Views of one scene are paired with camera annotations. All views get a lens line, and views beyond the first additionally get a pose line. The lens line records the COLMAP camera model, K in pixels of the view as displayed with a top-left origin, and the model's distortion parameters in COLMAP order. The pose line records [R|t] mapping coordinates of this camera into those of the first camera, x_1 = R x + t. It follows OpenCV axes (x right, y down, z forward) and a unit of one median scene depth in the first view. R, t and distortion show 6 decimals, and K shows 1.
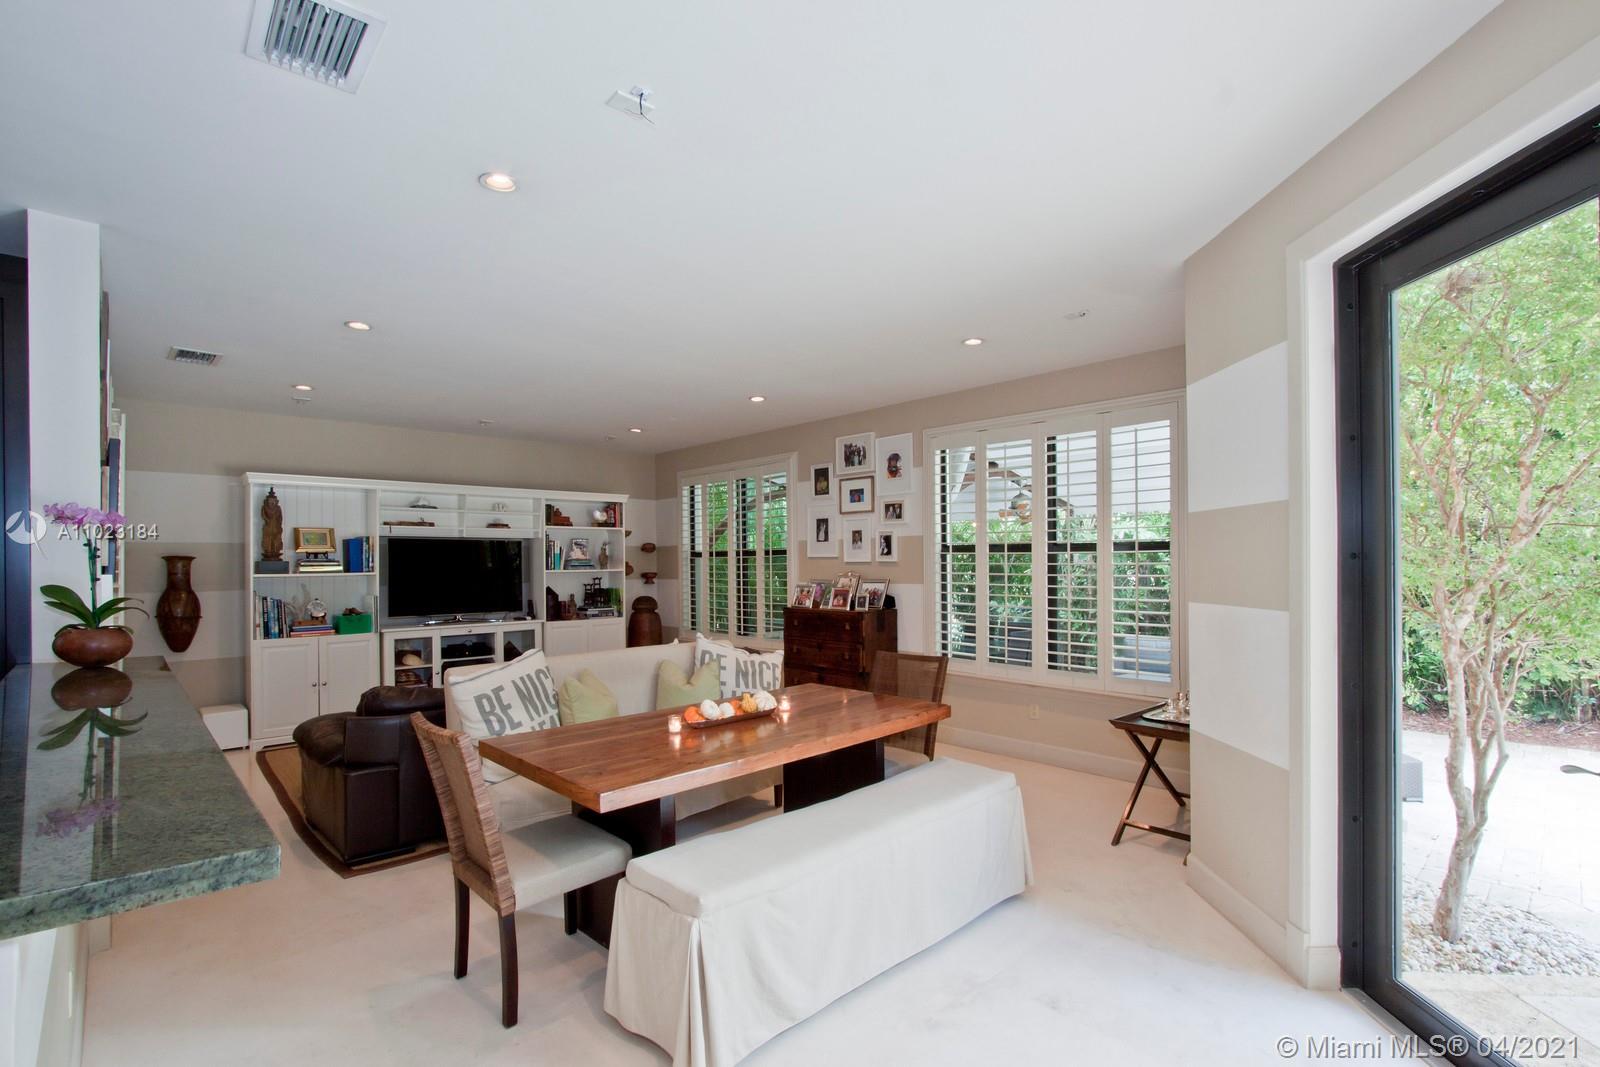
lens RADIAL K [[733.9, 0, 800.3], [0, 733.9, 562.6], [0, 0, 1]] dist [-0.017323, -0.001742]
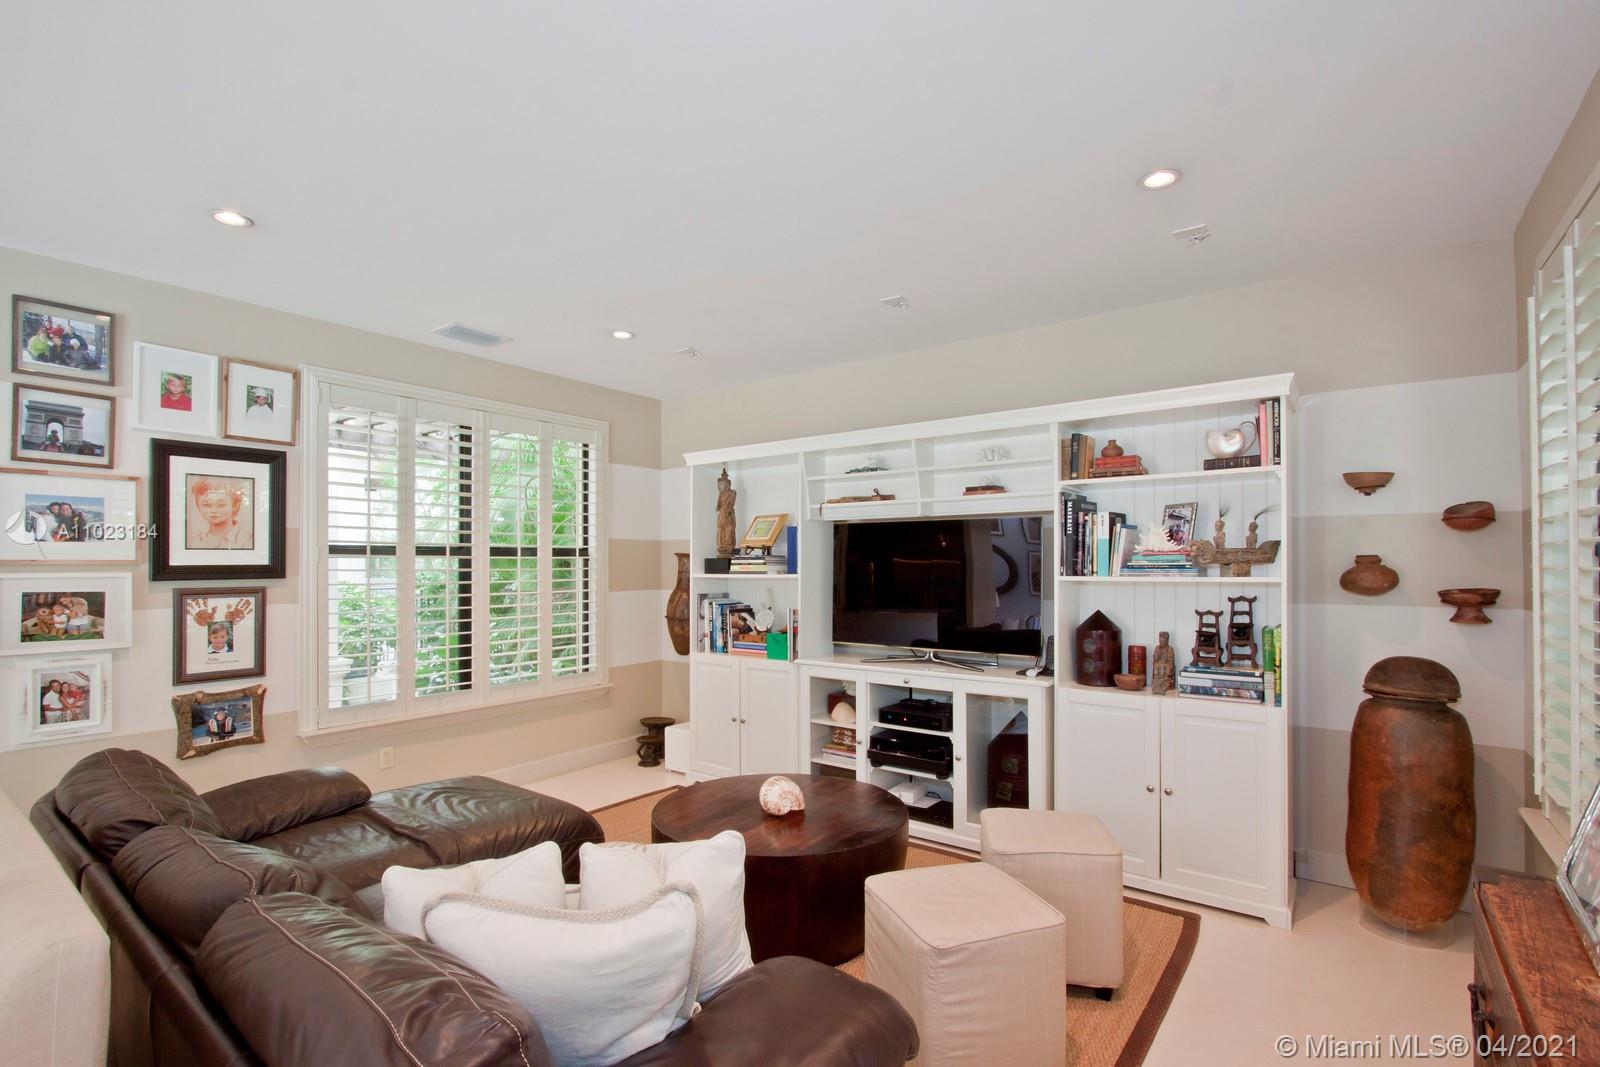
lens RADIAL K [[733.9, 0, 795.0], [0, 733.9, 549.9], [0, 0, 1]] dist [-0.017323, -0.001742]
pose [[0.170702, -0.014408, -0.985217, 0.092727], [-0.000898, 0.999890, -0.014778, 0.001246], [0.985322, 0.003407, 0.170671, 0.852142]]
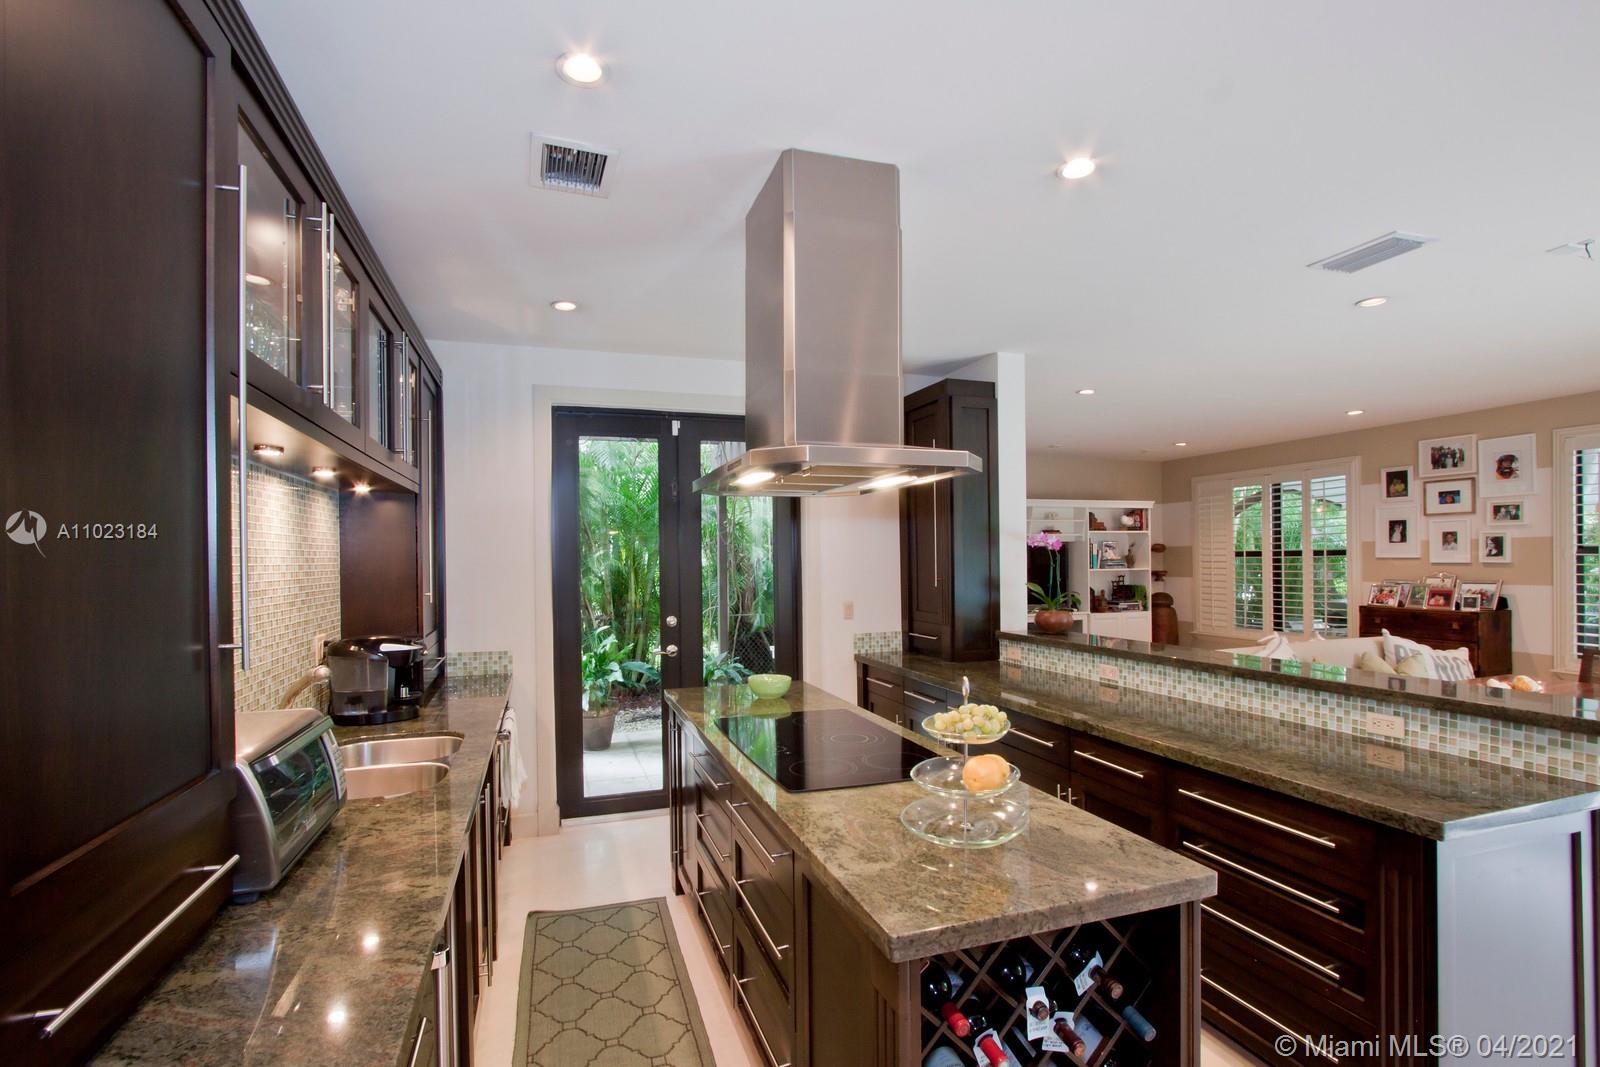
lens RADIAL K [[733.9, 0, 787.8], [0, 733.9, 556.7], [0, 0, 1]] dist [-0.017323, -0.001742]
pose [[0.907698, -0.002759, -0.419615, -0.333974], [0.002751, 0.999996, -0.000626, -0.011129], [0.419615, -0.000586, 0.907702, -0.289928]]
